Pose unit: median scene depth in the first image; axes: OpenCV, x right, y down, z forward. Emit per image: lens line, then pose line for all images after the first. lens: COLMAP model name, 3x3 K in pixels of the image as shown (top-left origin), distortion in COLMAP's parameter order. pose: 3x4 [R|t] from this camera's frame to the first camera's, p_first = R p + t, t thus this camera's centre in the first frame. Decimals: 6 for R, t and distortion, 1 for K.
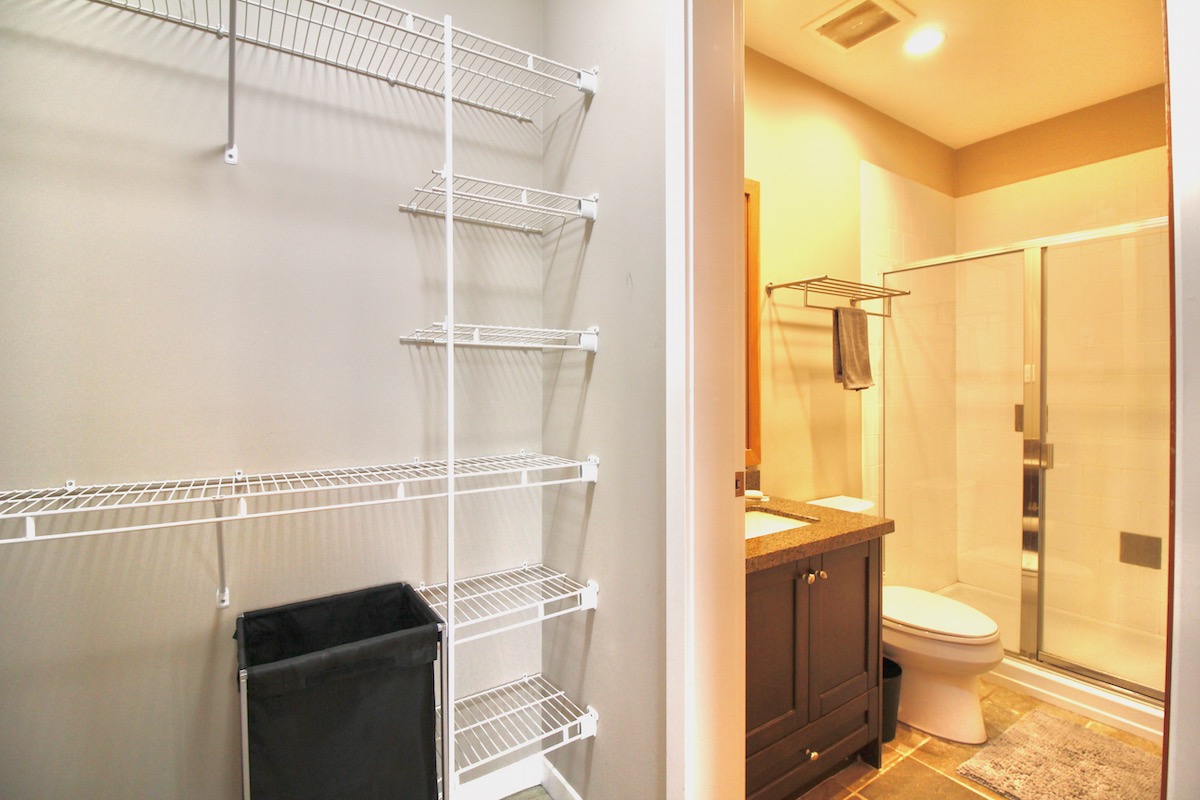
lens RADIAL K [[563.4, 0, 590.5], [0, 563.4, 386.1], [0, 0, 1]] dist [-0.001334, -0.012271]
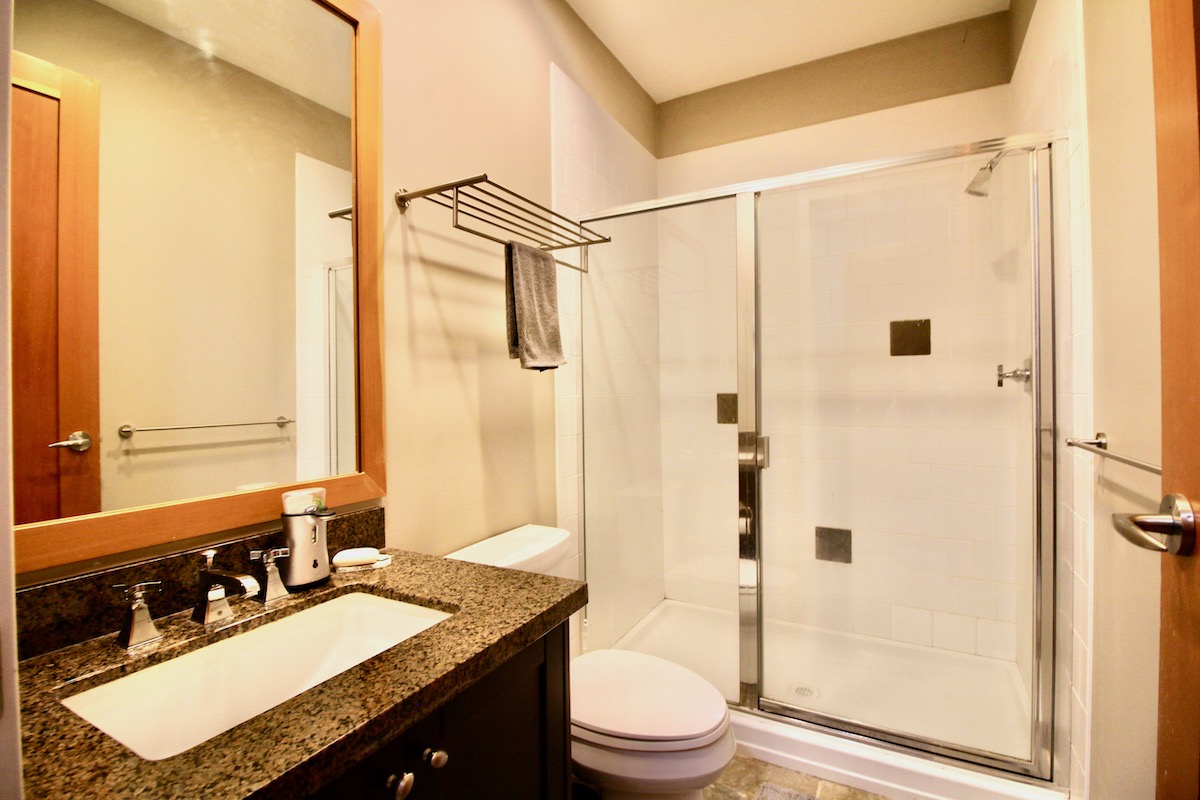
lens RADIAL K [[573.9, 0, 602.9], [0, 573.9, 405.5], [0, 0, 1]] dist [-0.000703, -0.011107]
pose [[0.881230, -0.024957, 0.472029, 0.215688], [0.012506, 0.999487, 0.029497, 0.030044], [-0.472523, -0.020090, 0.881089, 0.366274]]
